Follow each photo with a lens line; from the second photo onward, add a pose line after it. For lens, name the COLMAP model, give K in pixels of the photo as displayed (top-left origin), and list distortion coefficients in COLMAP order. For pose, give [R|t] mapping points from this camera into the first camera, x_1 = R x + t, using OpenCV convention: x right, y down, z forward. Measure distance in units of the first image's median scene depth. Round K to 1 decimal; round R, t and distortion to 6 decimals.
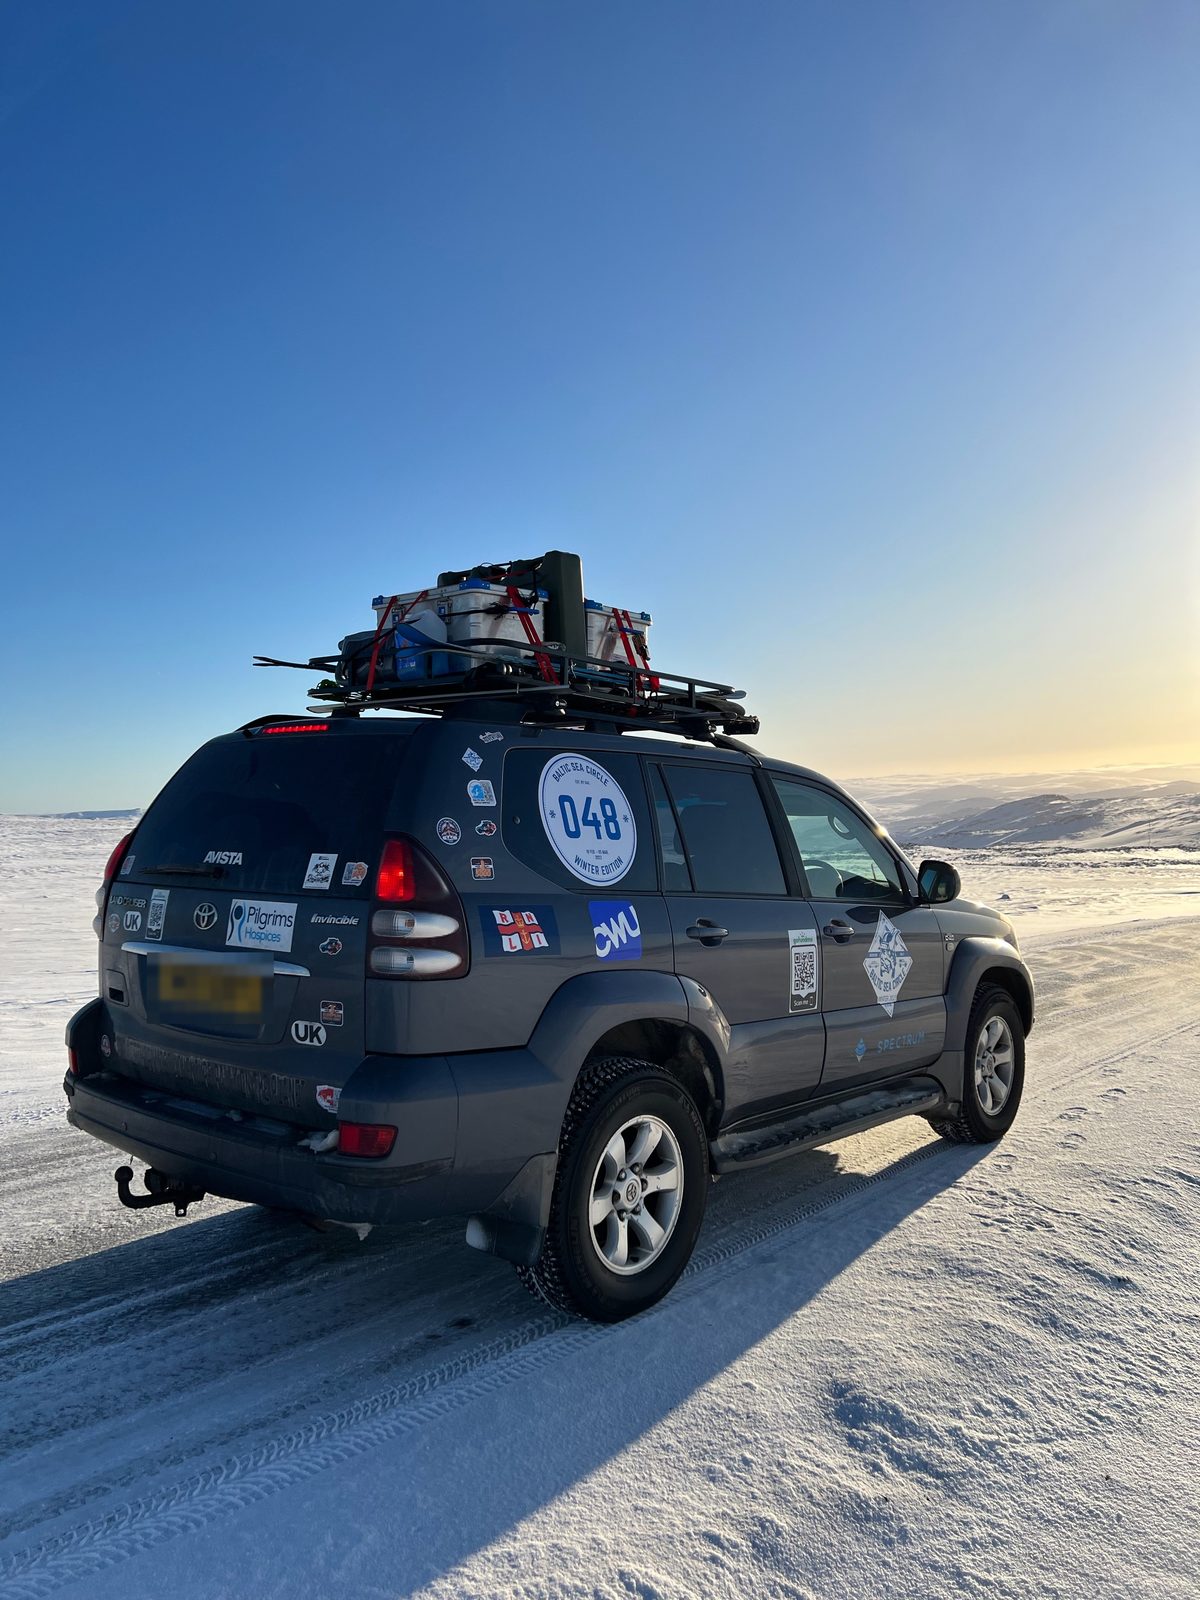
lens RADIAL K [[1215.1, 0, 604.9], [0, 1215.1, 770.0], [0, 0, 1]] dist [0.047251, -0.002129]
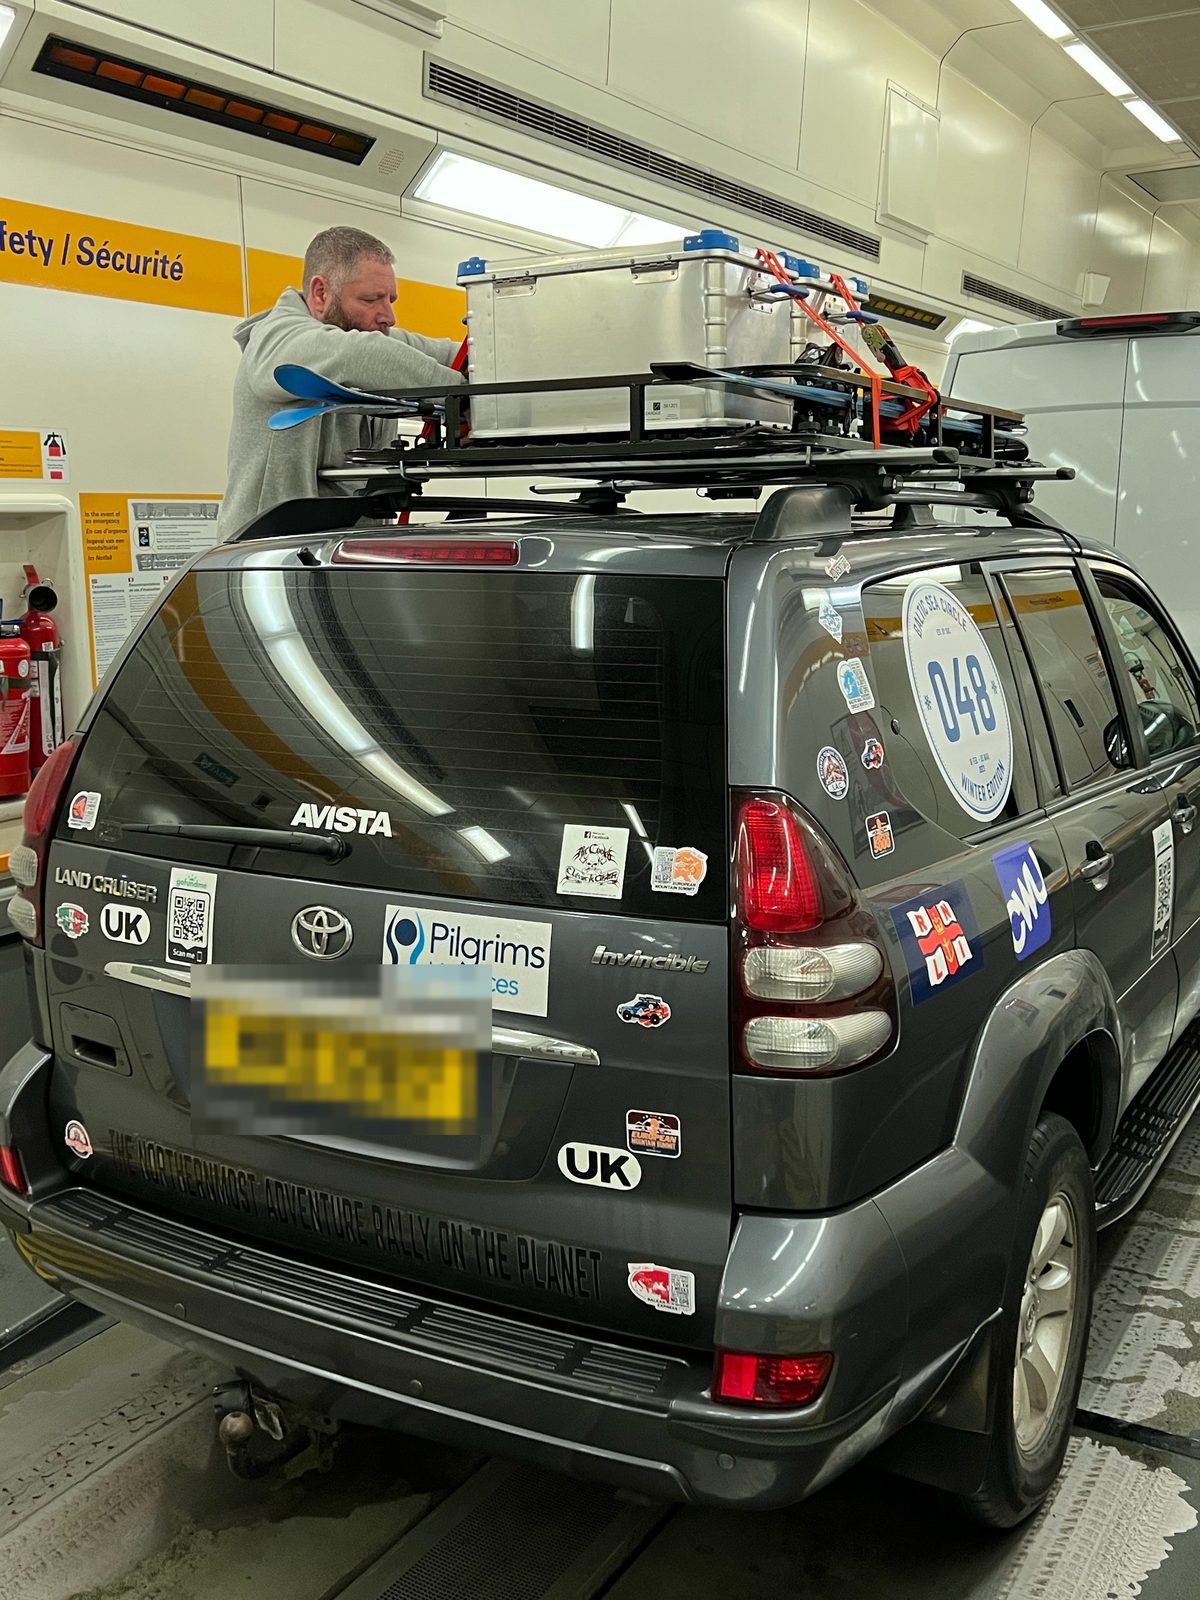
lens RADIAL K [[1671.9, 0, 600.0], [0, 1671.9, 800.0], [0, 0, 1]] dist [0.124974, -0.000992]
pose [[0.988023, -0.050355, 0.145858, -0.303851], [0.018084, 0.976527, 0.214632, -0.086260], [-0.153243, -0.209424, 0.965742, 0.291834]]
